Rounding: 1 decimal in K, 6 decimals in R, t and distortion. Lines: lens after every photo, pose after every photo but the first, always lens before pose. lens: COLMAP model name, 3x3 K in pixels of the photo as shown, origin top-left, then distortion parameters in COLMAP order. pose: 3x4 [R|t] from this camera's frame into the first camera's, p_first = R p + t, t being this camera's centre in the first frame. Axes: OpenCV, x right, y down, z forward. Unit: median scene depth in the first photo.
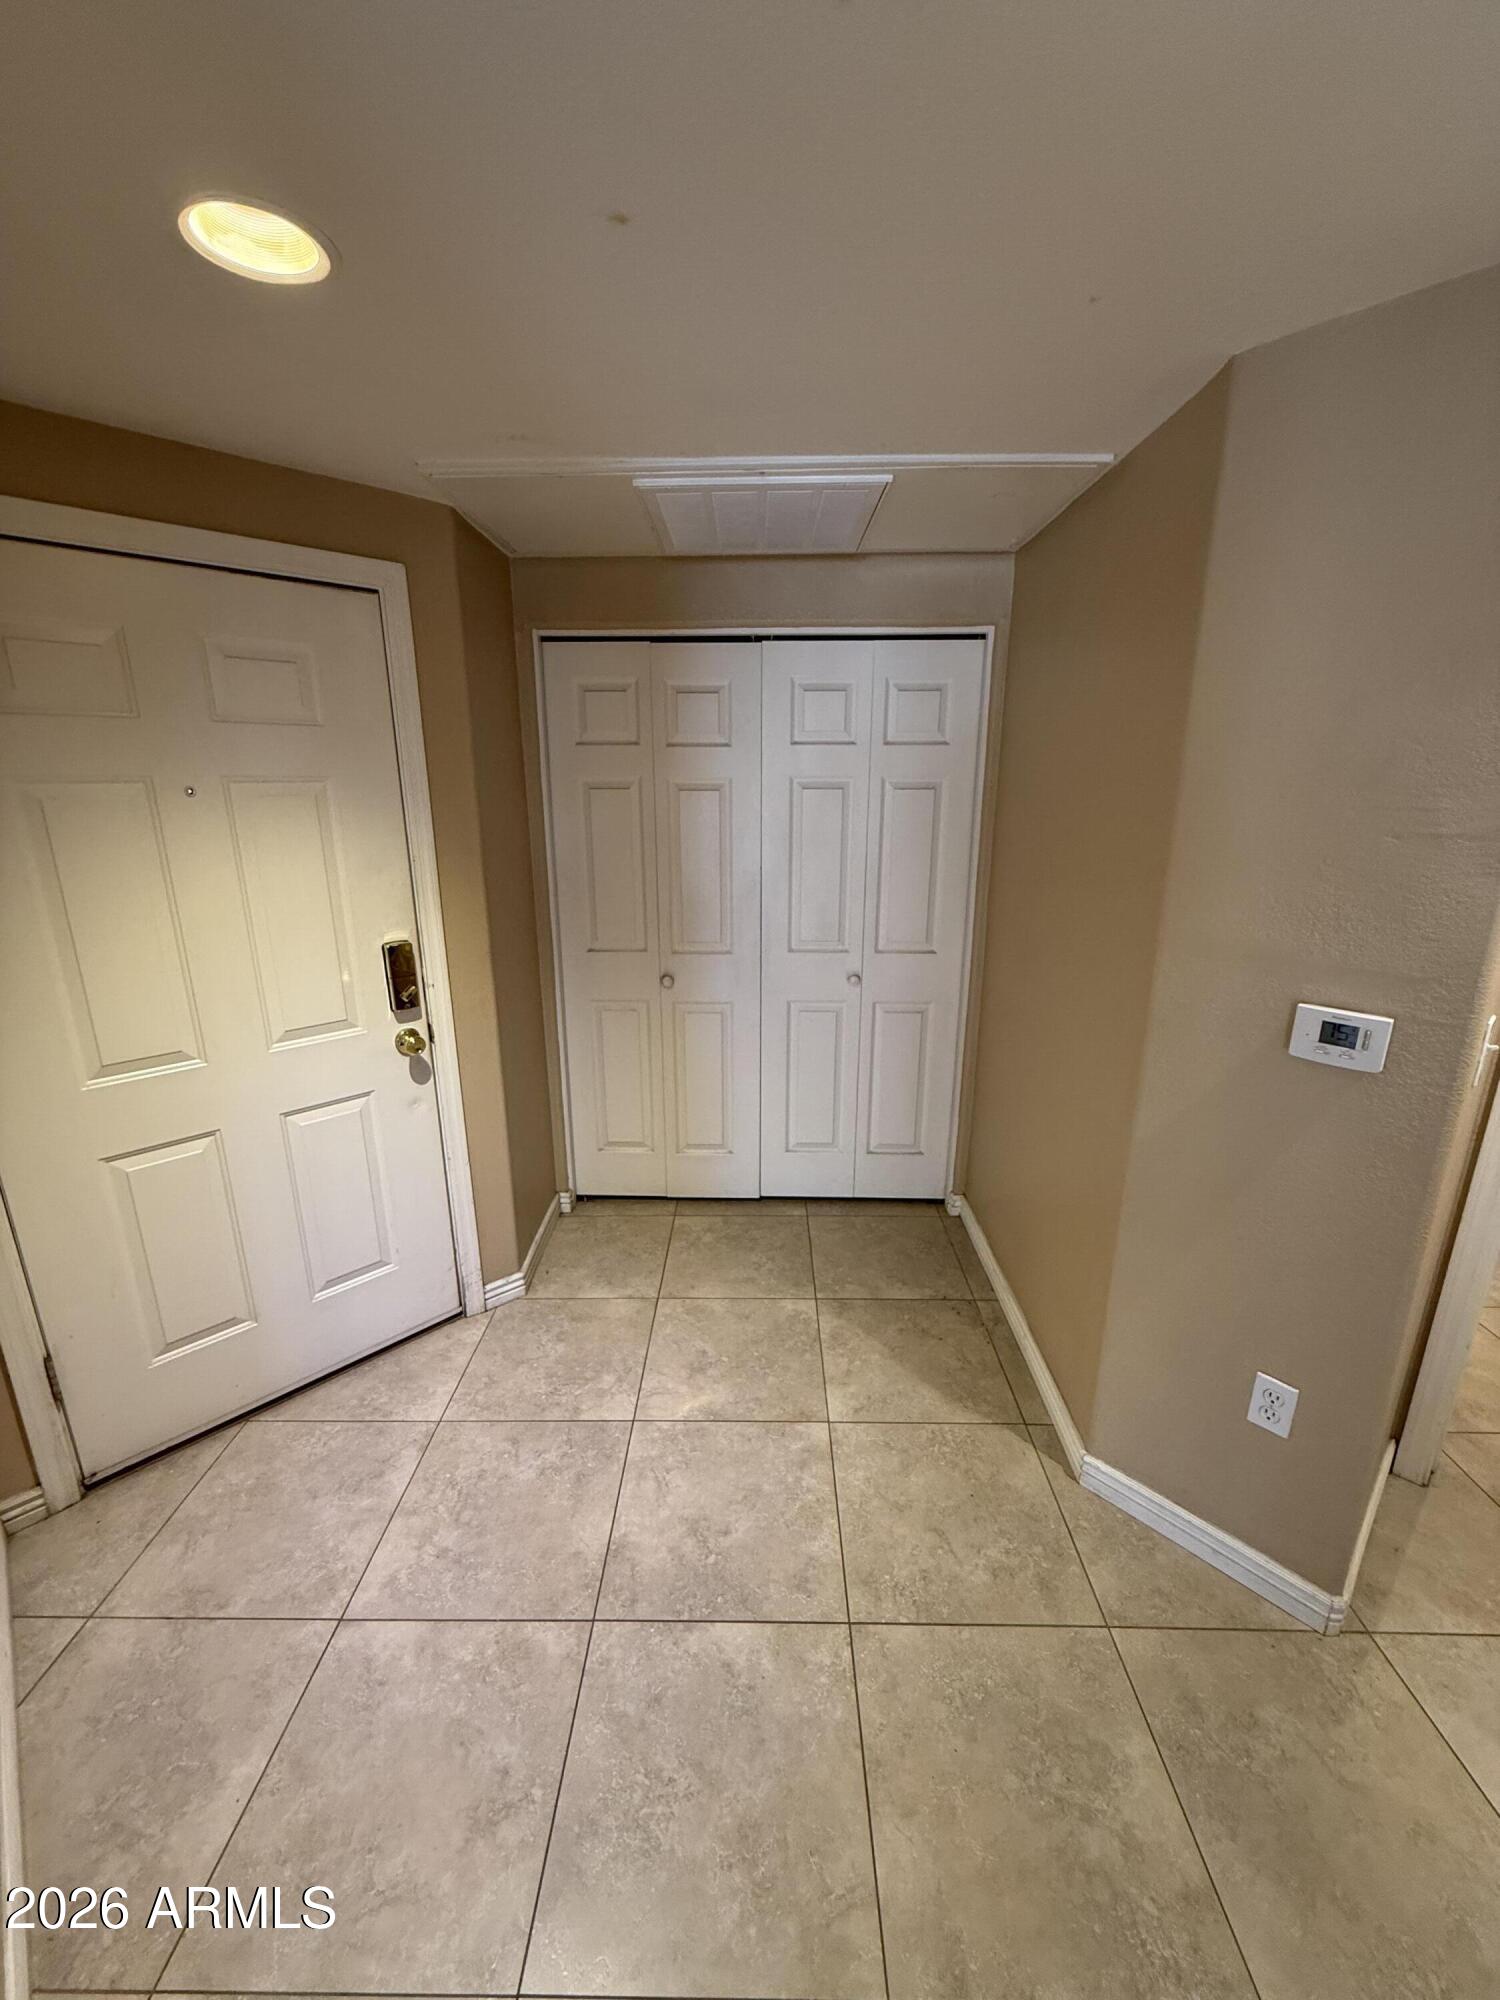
lens RADIAL K [[795.1, 0, 750.0], [0, 795.1, 1000.0], [0, 0, 1]] dist [0.000118, 0.000188]
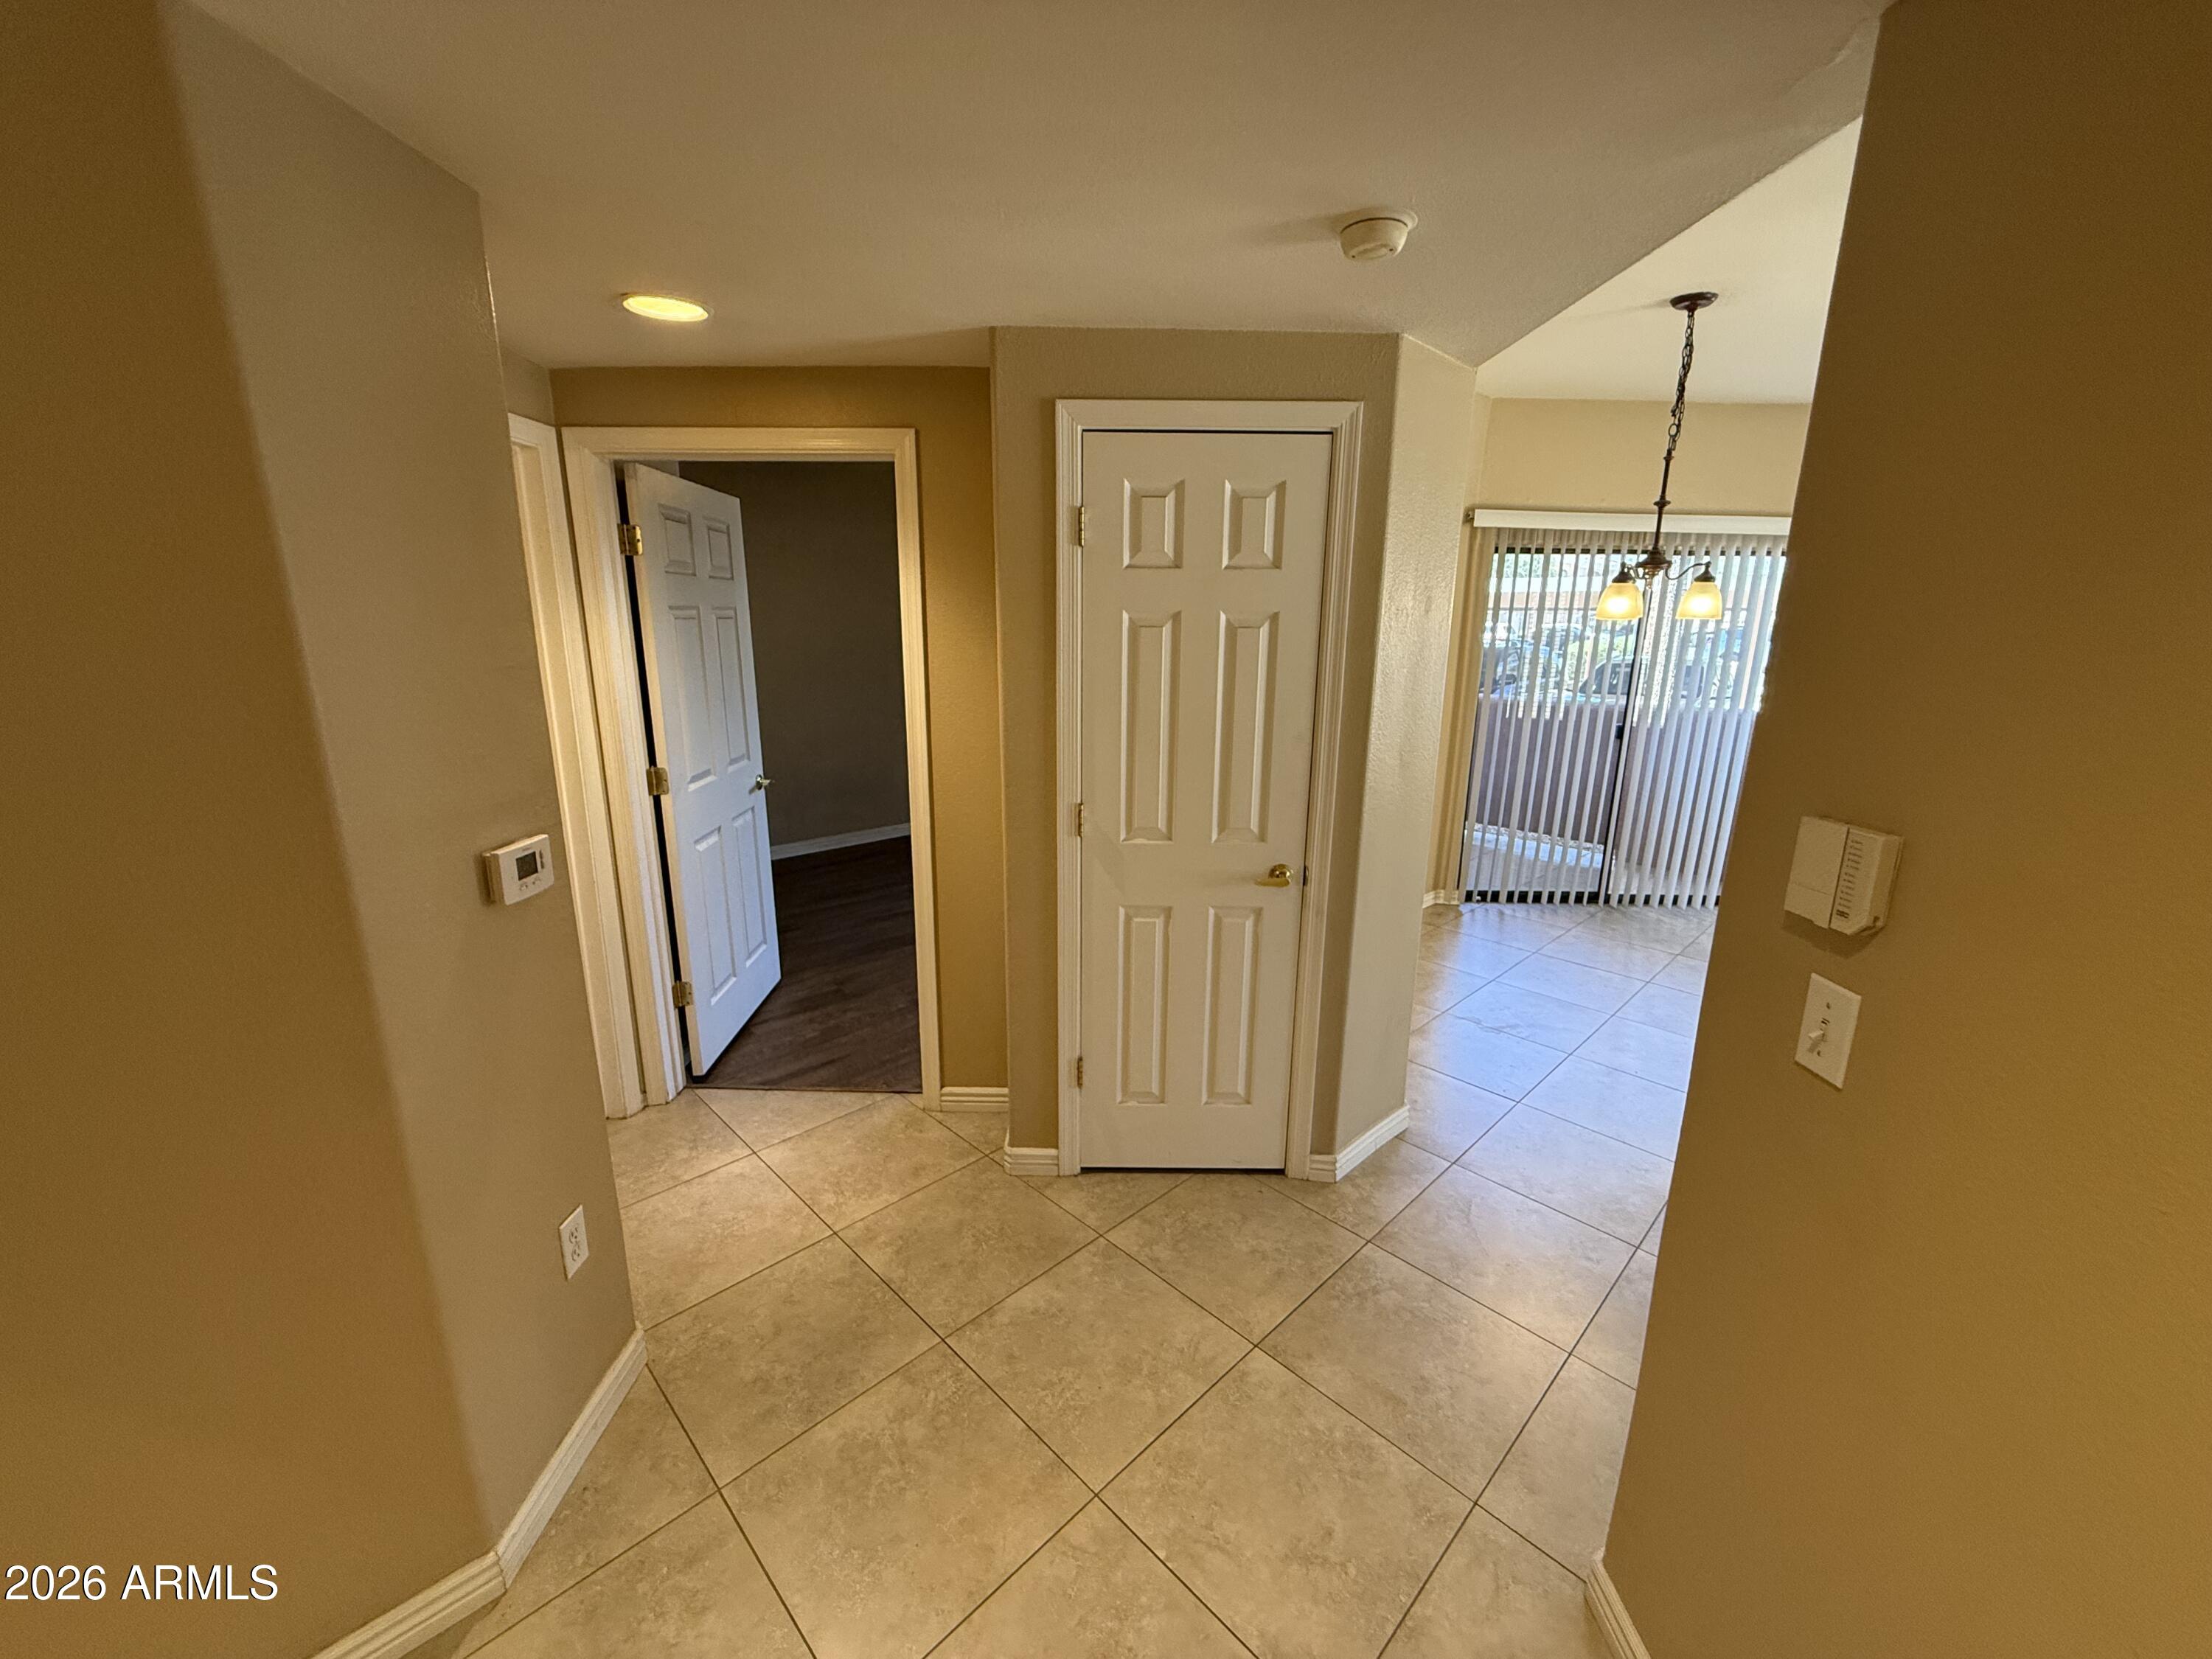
lens RADIAL K [[879.4, 0, 1103.2], [0, 879.4, 835.0], [0, 0, 1]] dist [0.000118, 0.000188]
pose [[-0.710828, -0.172717, 0.681830, -0.557290], [0.183215, 0.890450, 0.416570, -0.329584], [-0.679085, 0.421031, -0.601313, 1.168000]]
